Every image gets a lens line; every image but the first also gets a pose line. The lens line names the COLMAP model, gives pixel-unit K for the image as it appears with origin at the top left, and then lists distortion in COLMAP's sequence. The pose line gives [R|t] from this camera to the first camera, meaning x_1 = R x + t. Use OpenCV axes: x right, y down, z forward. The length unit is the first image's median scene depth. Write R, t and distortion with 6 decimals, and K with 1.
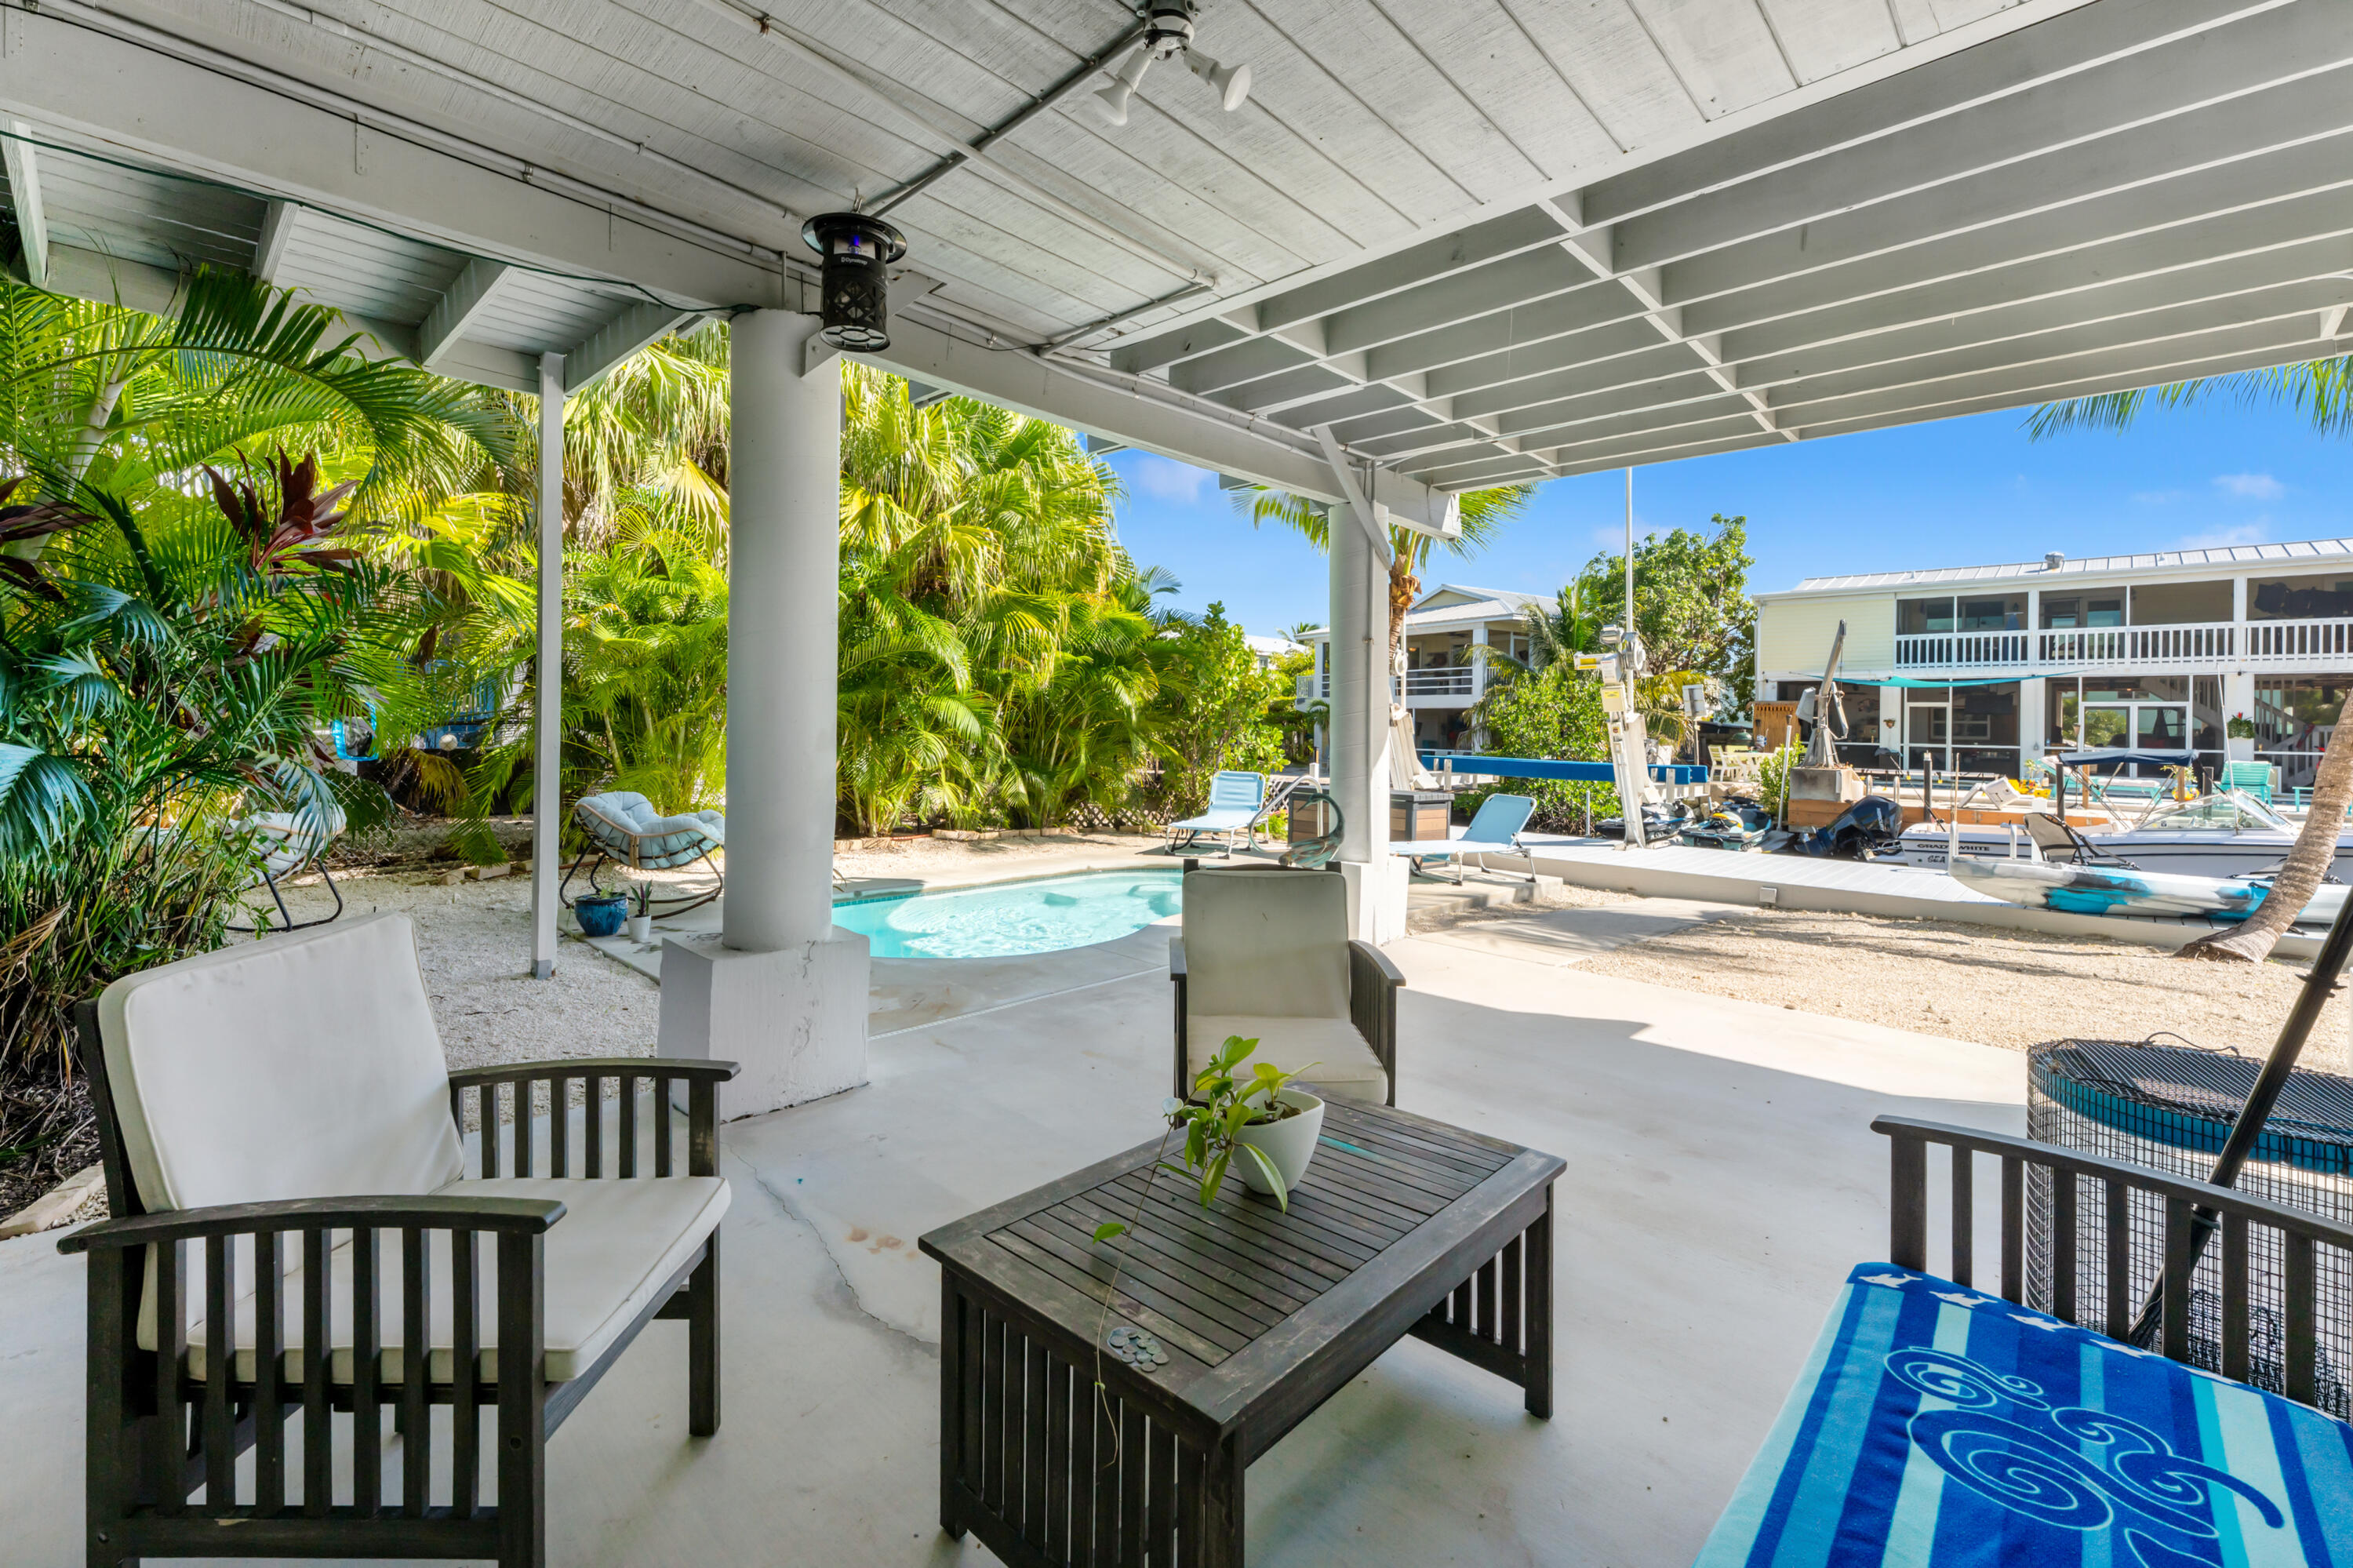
lens RADIAL K [[986.0, 0, 1186.9], [0, 986.0, 729.7], [0, 0, 1]] dist [-0.000016, -0.000243]
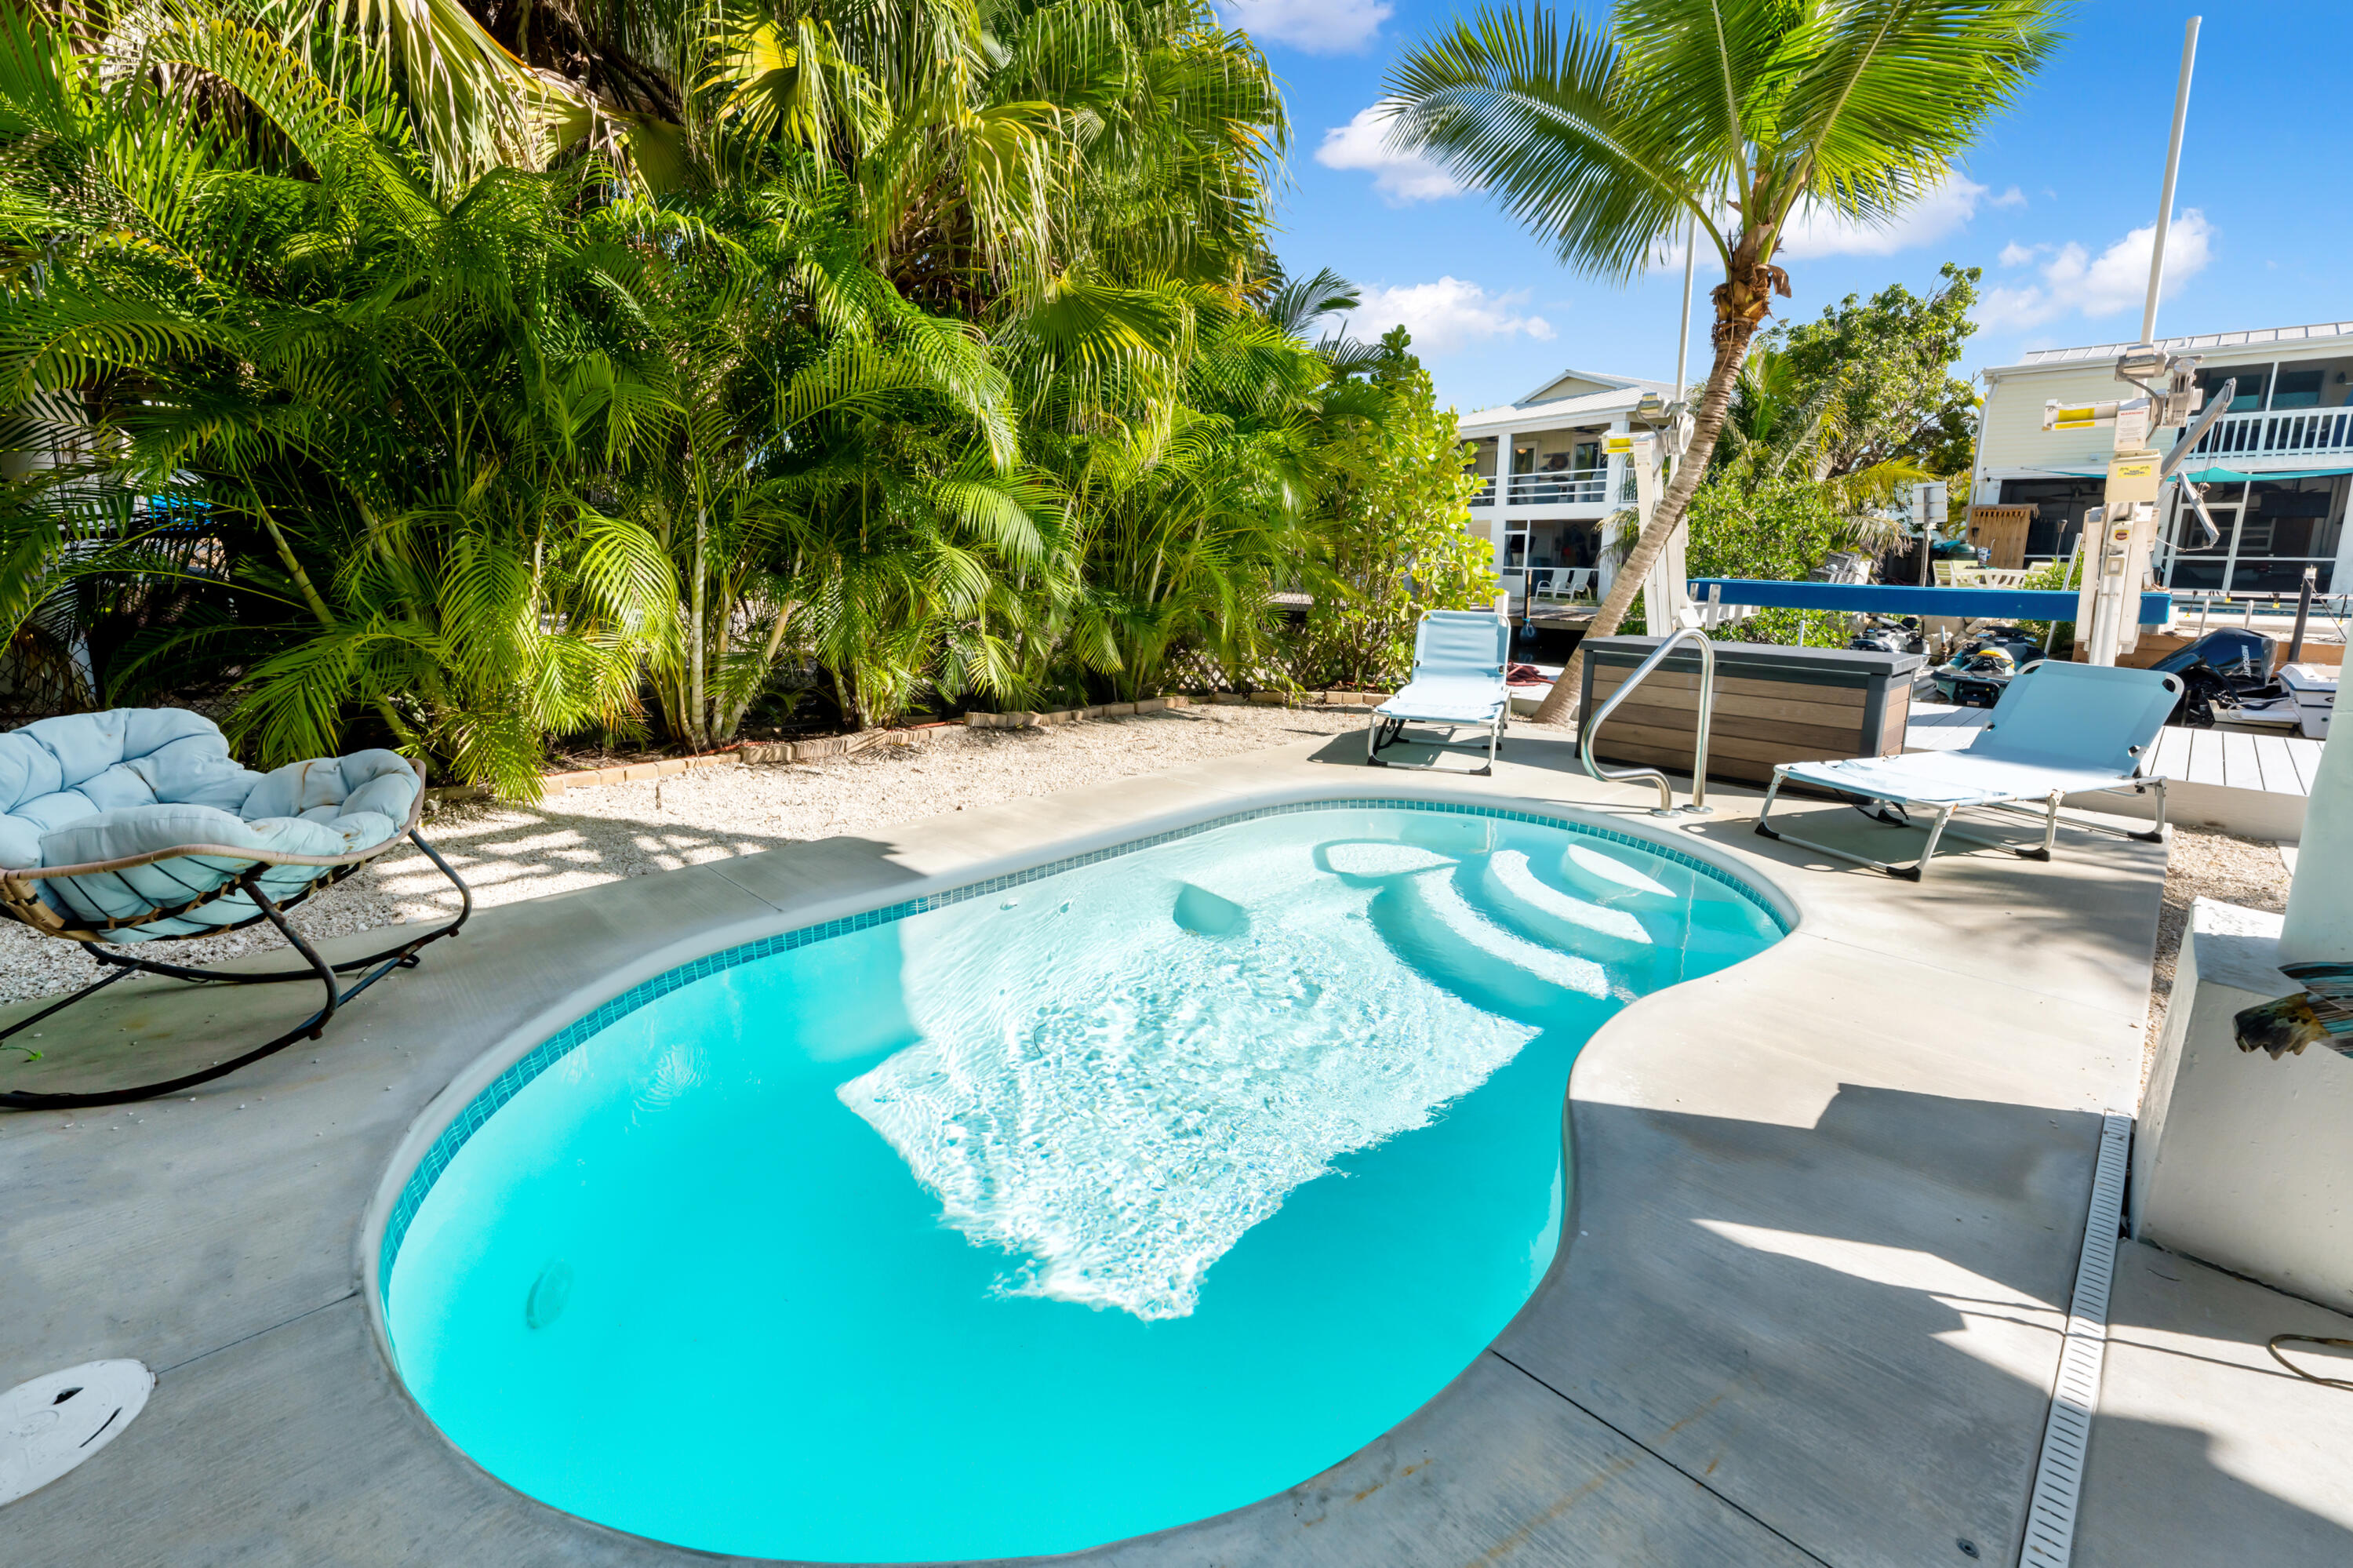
lens RADIAL K [[992.8, 0, 1158.4], [0, 992.8, 677.4], [0, 0, 1]] dist [0.000749, -0.000263]
pose [[0.997091, 0.000114, -0.076216, -0.067759], [0.009634, 0.991789, 0.127522, 0.002697], [0.075604, -0.127885, 0.988903, 0.300359]]
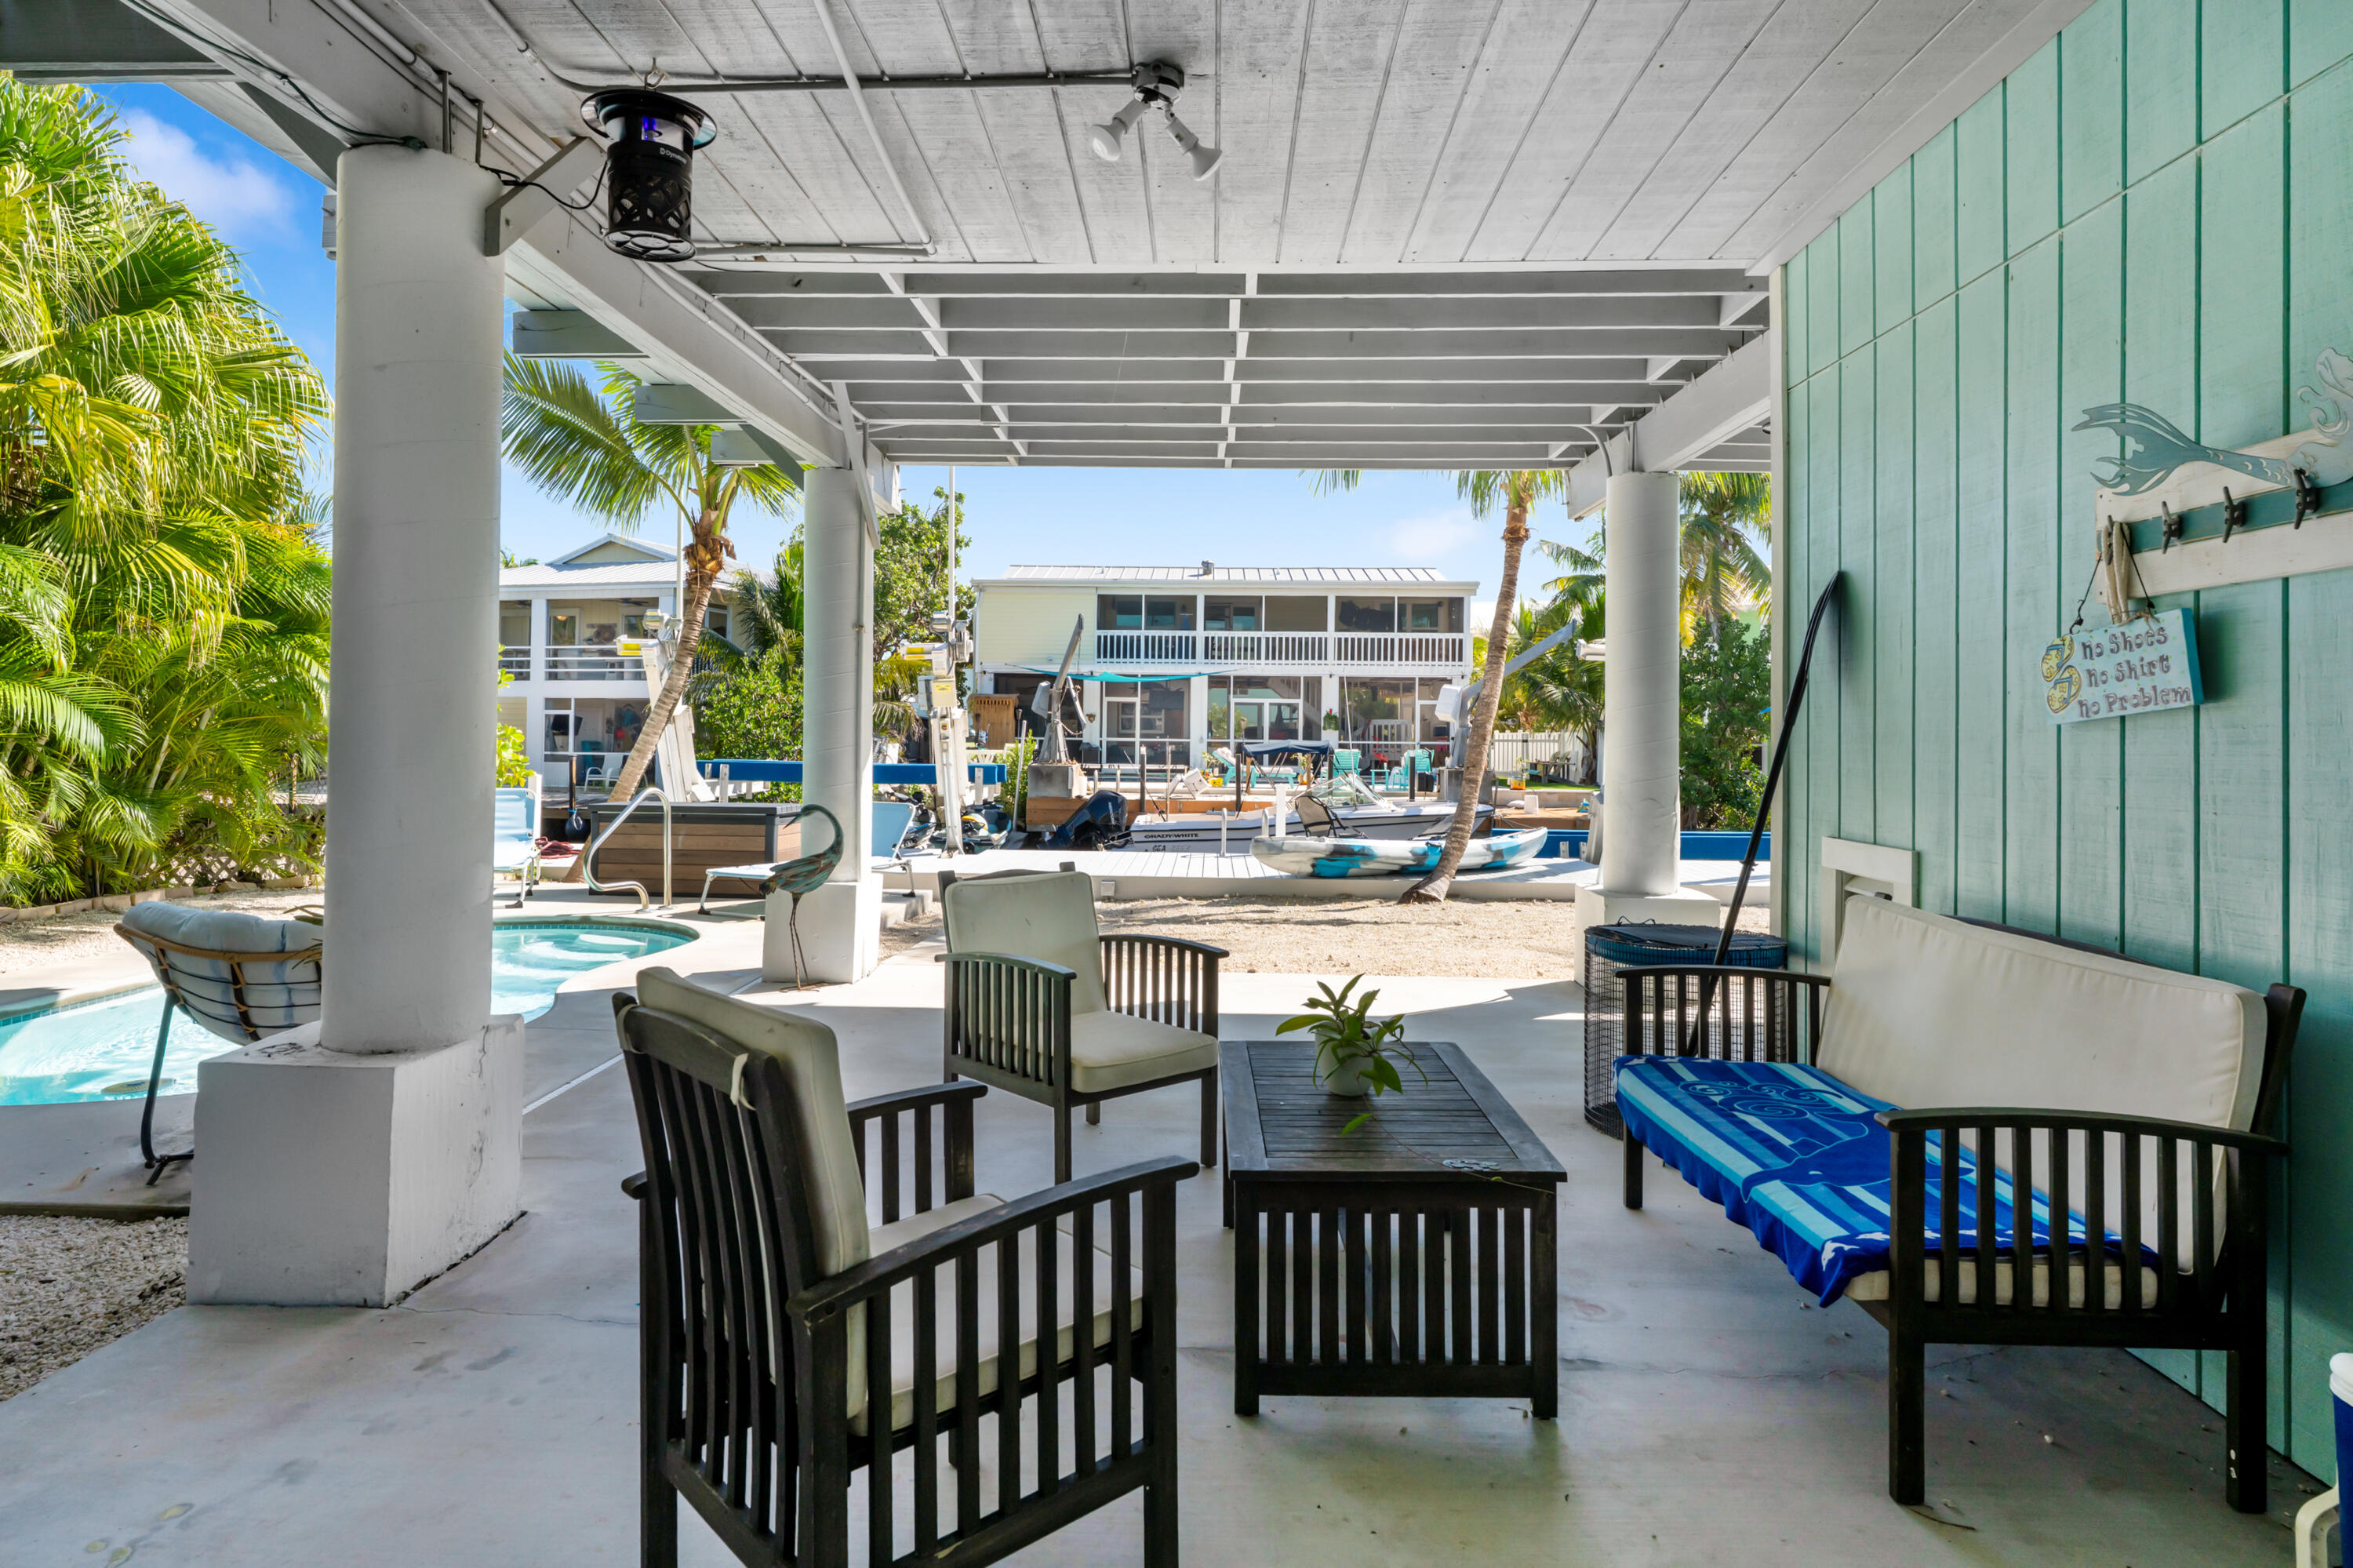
lens RADIAL K [[1247.3, 0, 1168.7], [0, 1247.3, 727.1], [0, 0, 1]] dist [-0.001441, 0.000470]
pose [[0.753277, -0.005610, 0.657679, -0.137316], [0.004648, 0.999984, 0.003206, -0.001901], [-0.657687, 0.000641, 0.753291, -0.007200]]
